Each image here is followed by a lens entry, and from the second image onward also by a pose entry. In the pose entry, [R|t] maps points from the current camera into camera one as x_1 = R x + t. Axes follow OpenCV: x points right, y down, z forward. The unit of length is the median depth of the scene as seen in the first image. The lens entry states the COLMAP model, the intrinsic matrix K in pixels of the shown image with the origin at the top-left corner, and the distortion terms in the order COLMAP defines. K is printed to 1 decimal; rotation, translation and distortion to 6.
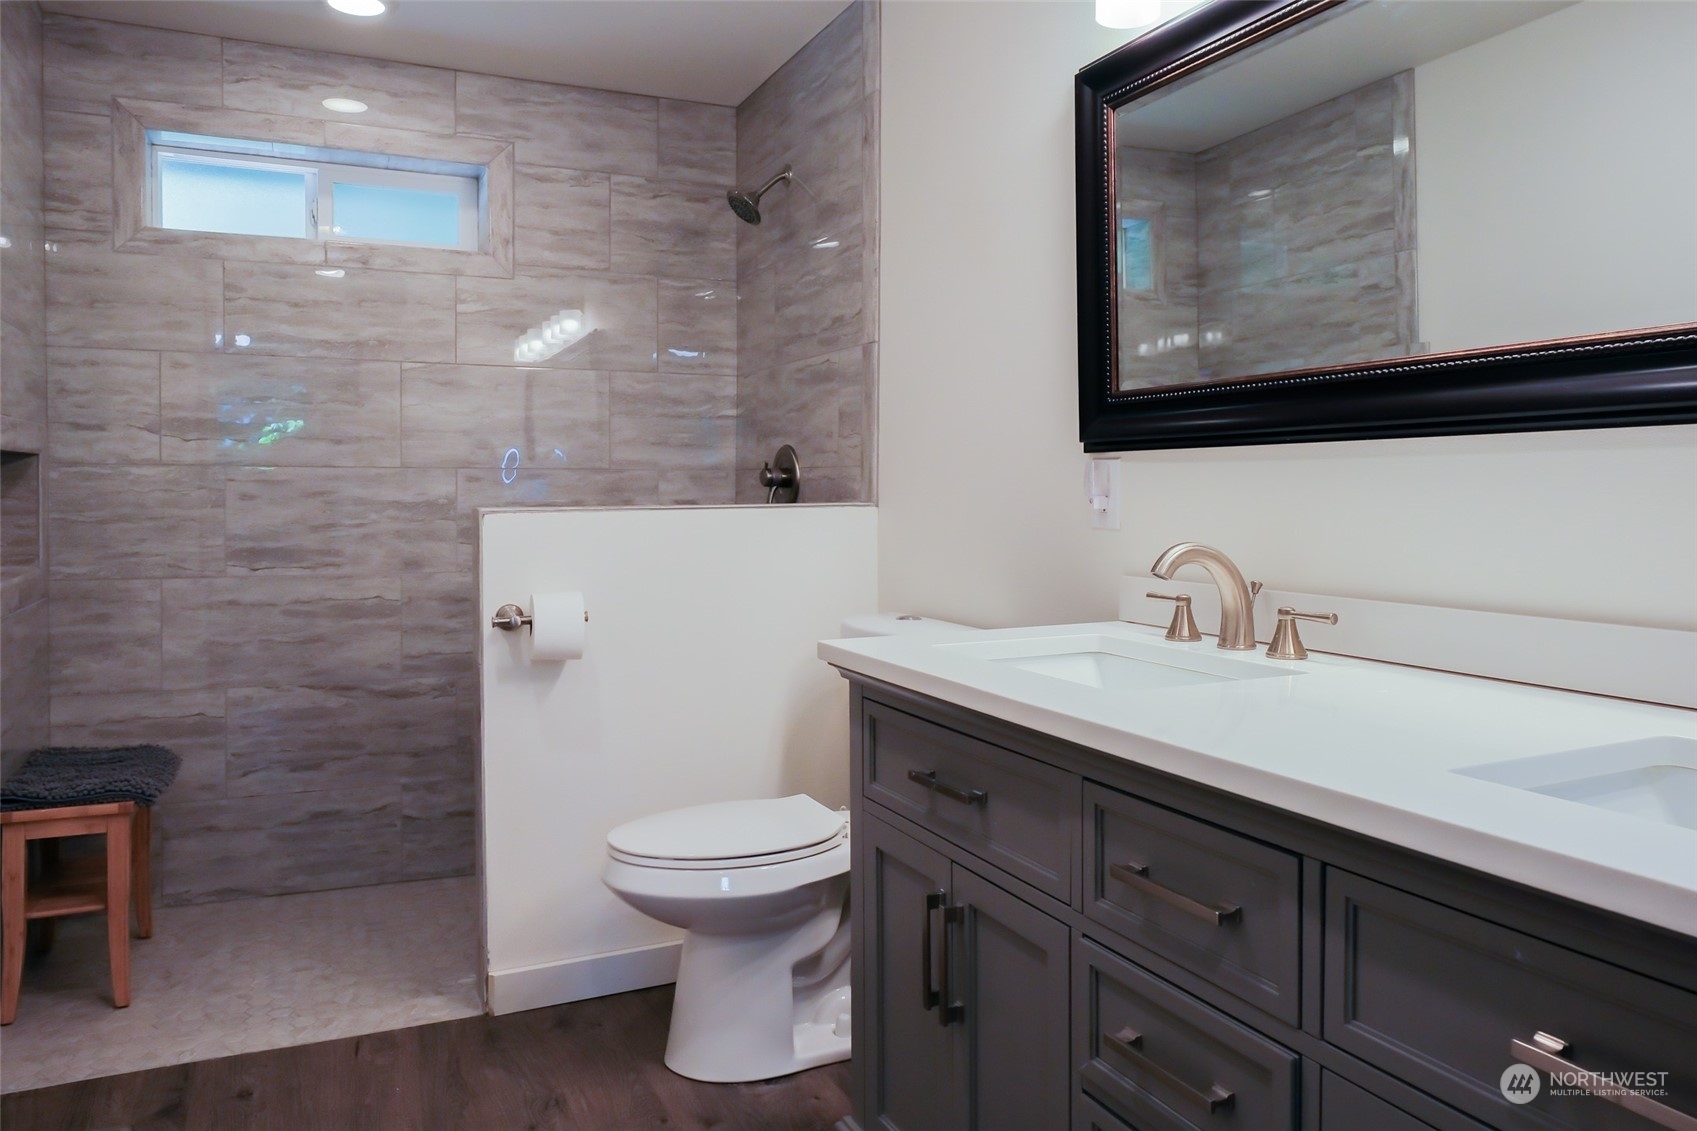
lens RADIAL K [[1178.7, 0, 855.1], [0, 1178.7, 575.8], [0, 0, 1]] dist [-0.010818, -0.002857]
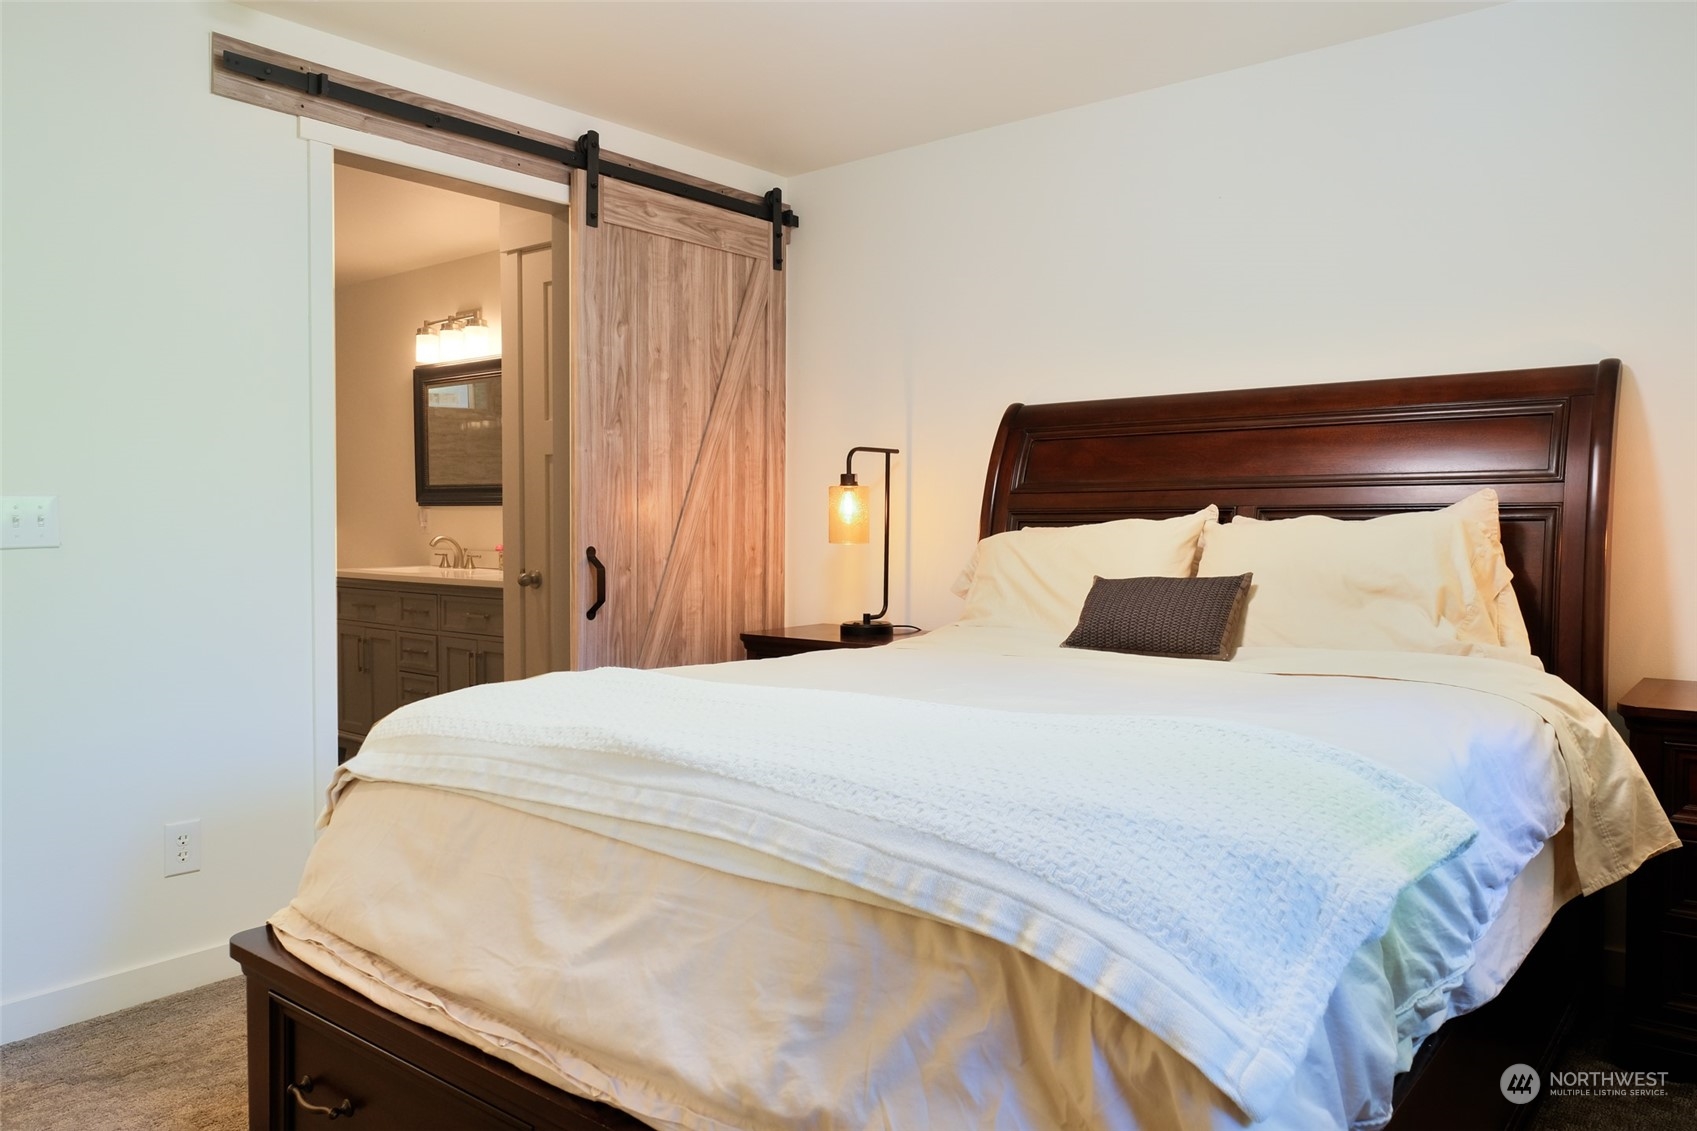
lens RADIAL K [[1178.7, 0, 855.1], [0, 1178.7, 575.8], [0, 0, 1]] dist [-0.010818, -0.002857]
pose [[0.900240, -0.009181, 0.435296, -0.113027], [0.020152, 0.999585, -0.020594, 0.175254], [-0.434927, 0.027311, 0.900052, -2.473035]]
